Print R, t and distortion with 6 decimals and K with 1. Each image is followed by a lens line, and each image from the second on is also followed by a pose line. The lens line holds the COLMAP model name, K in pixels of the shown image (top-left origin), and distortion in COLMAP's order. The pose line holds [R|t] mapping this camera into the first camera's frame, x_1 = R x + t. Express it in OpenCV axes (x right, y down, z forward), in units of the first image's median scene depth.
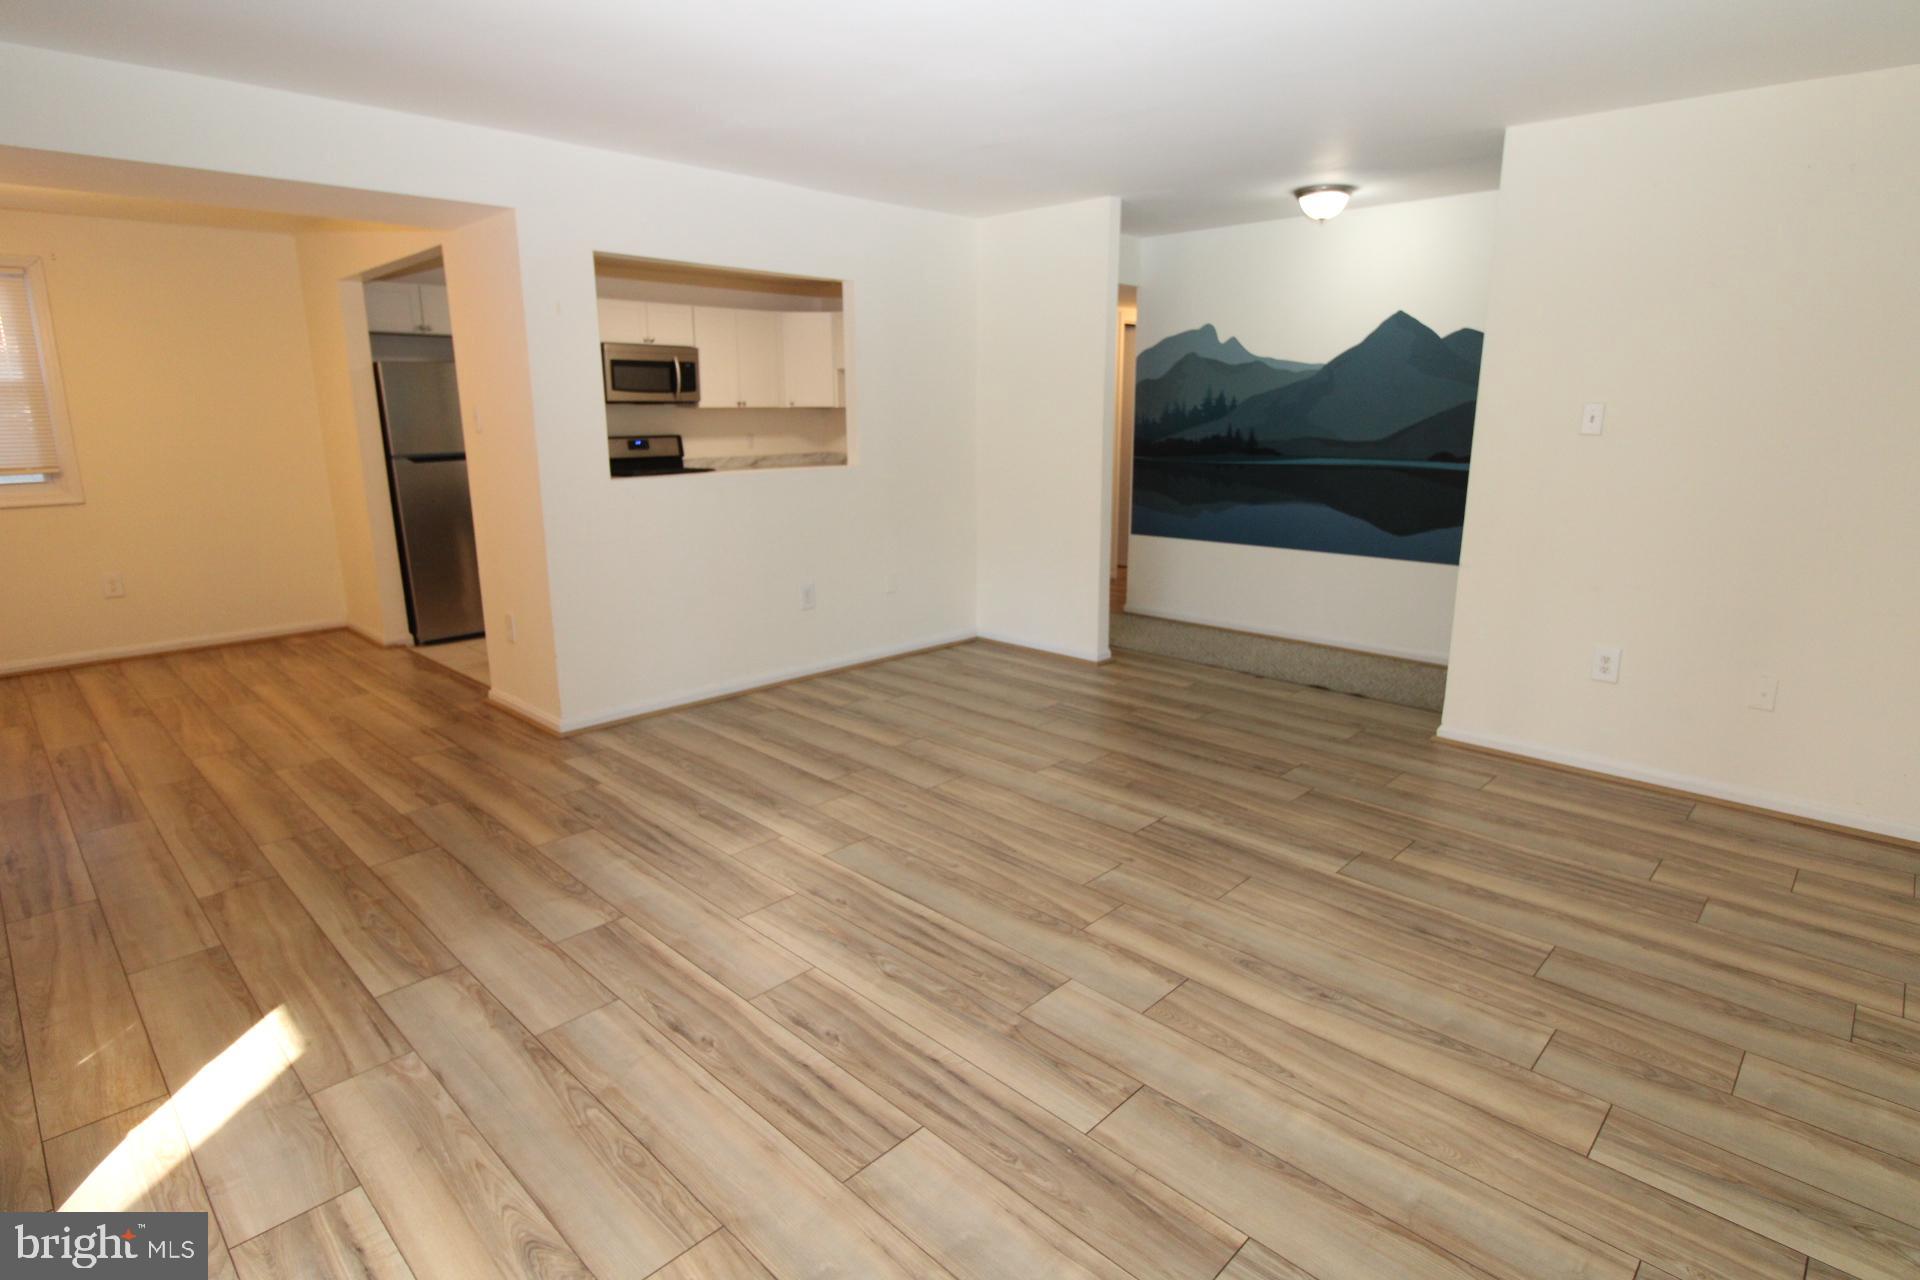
lens RADIAL K [[988.0, 0, 977.3], [0, 988.0, 630.7], [0, 0, 1]] dist [-0.001278, -0.010267]
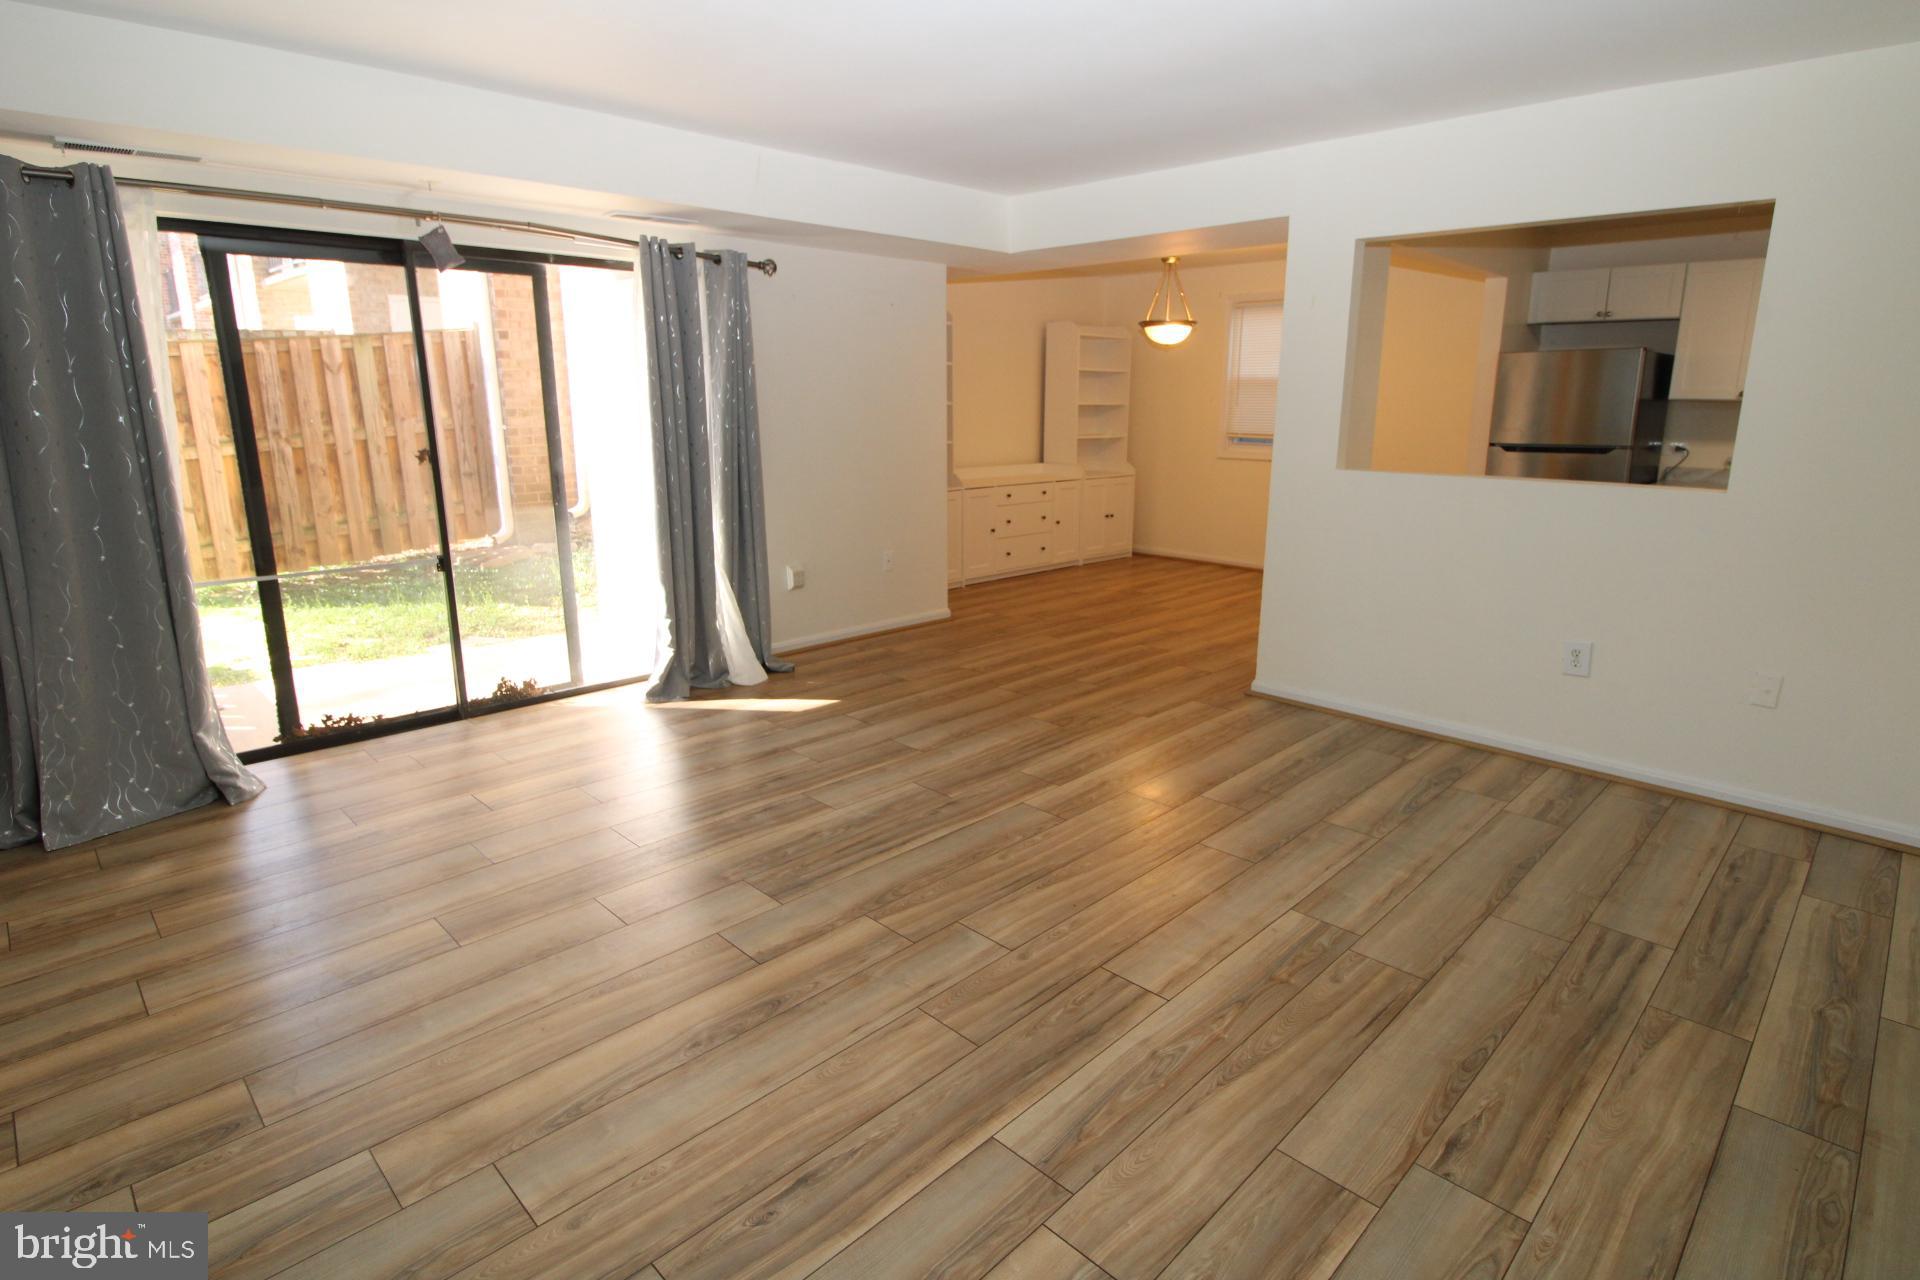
lens RADIAL K [[988.0, 0, 977.3], [0, 988.0, 630.7], [0, 0, 1]] dist [-0.001278, -0.010267]
pose [[-0.014451, 0.234684, -0.971964, 0.874890], [-0.226386, 0.946056, 0.231794, -0.199603], [0.973931, 0.223389, 0.039457, 0.867043]]
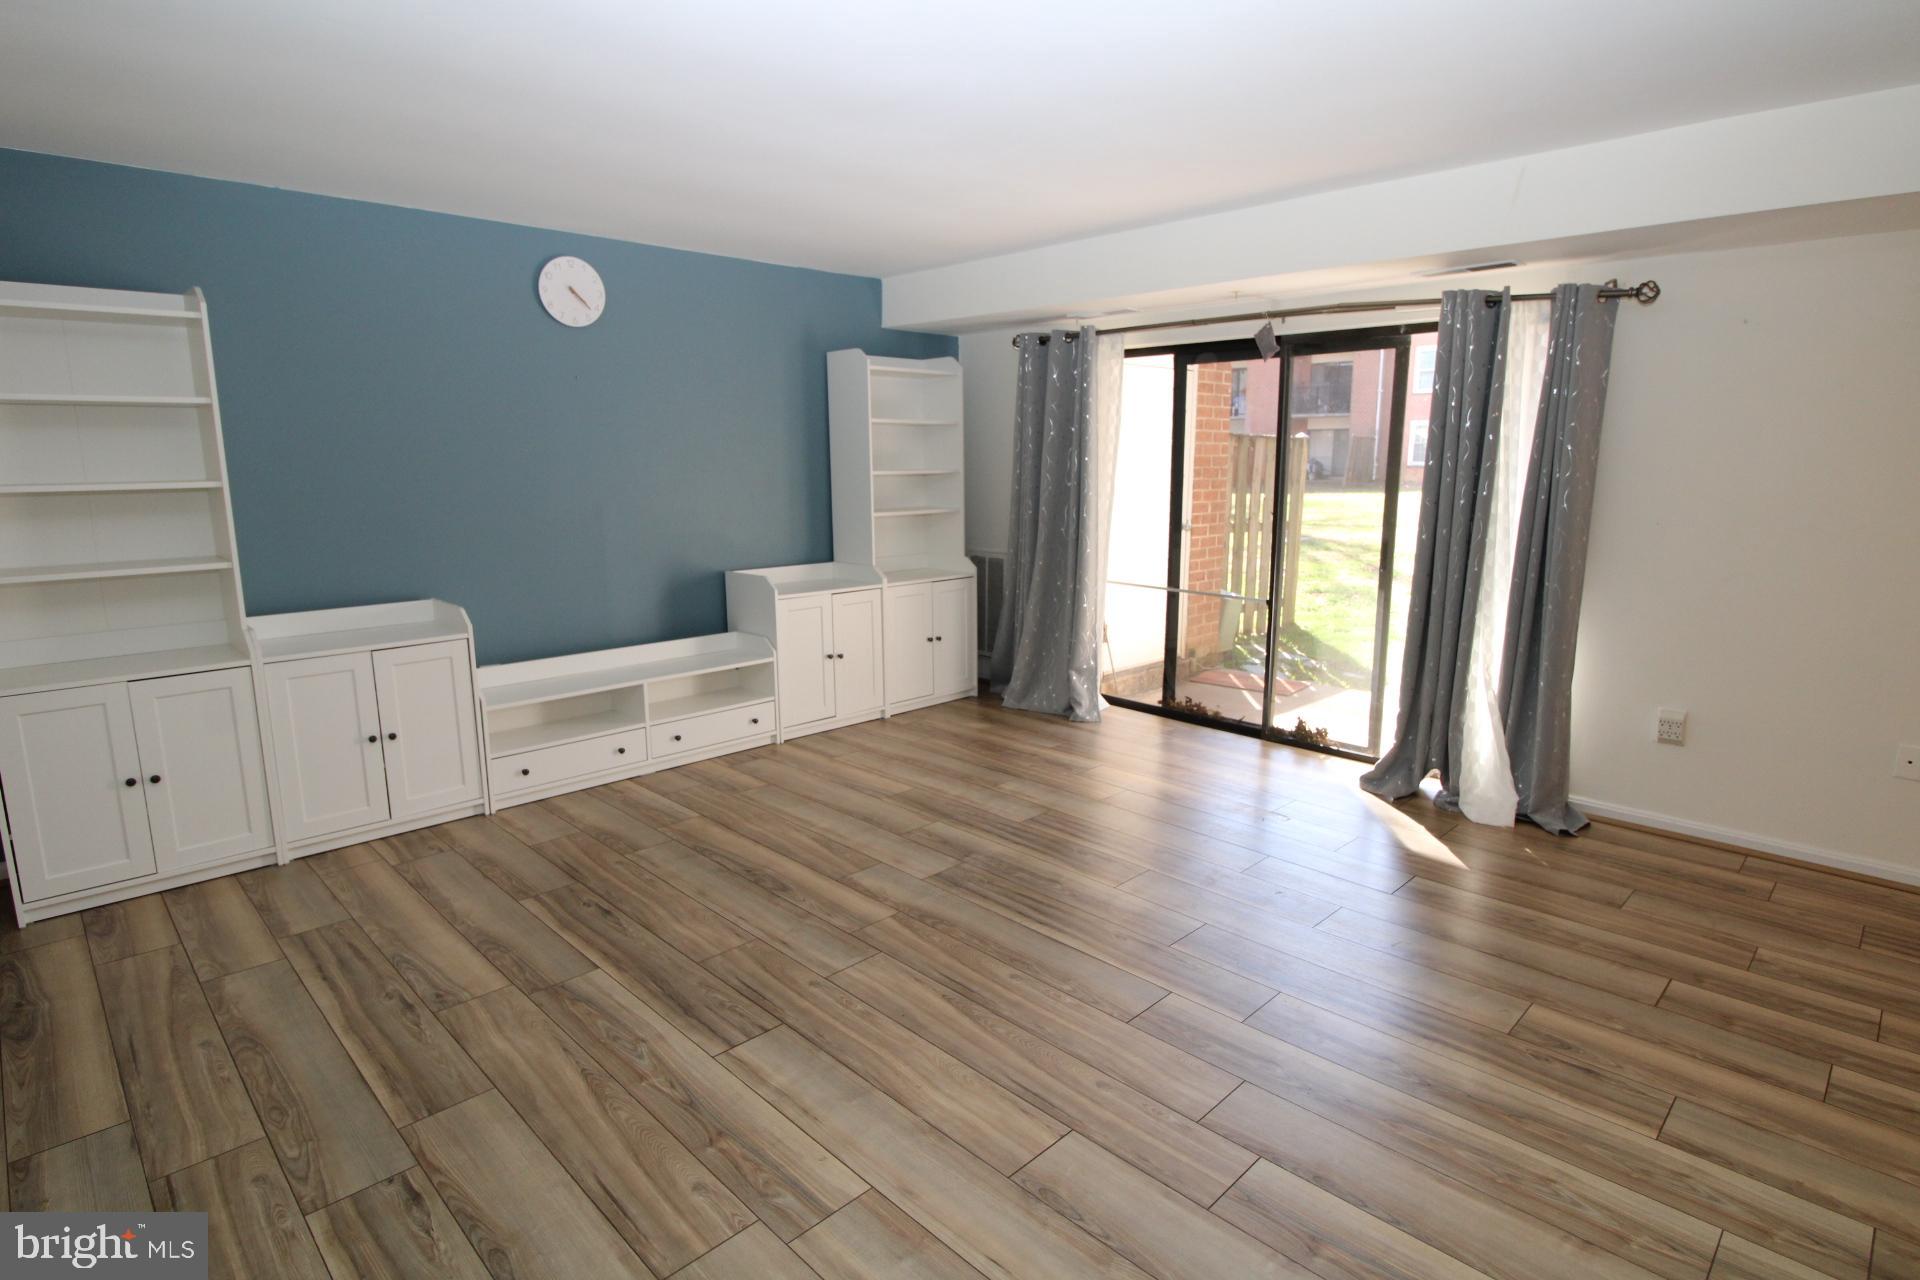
lens RADIAL K [[988.0, 0, 977.3], [0, 988.0, 630.7], [0, 0, 1]] dist [-0.001278, -0.010267]
pose [[-0.999775, -0.003852, 0.020868, -0.006748], [0.004637, 0.919963, 0.391977, -0.391390], [-0.020708, 0.391986, -0.919738, 1.665292]]
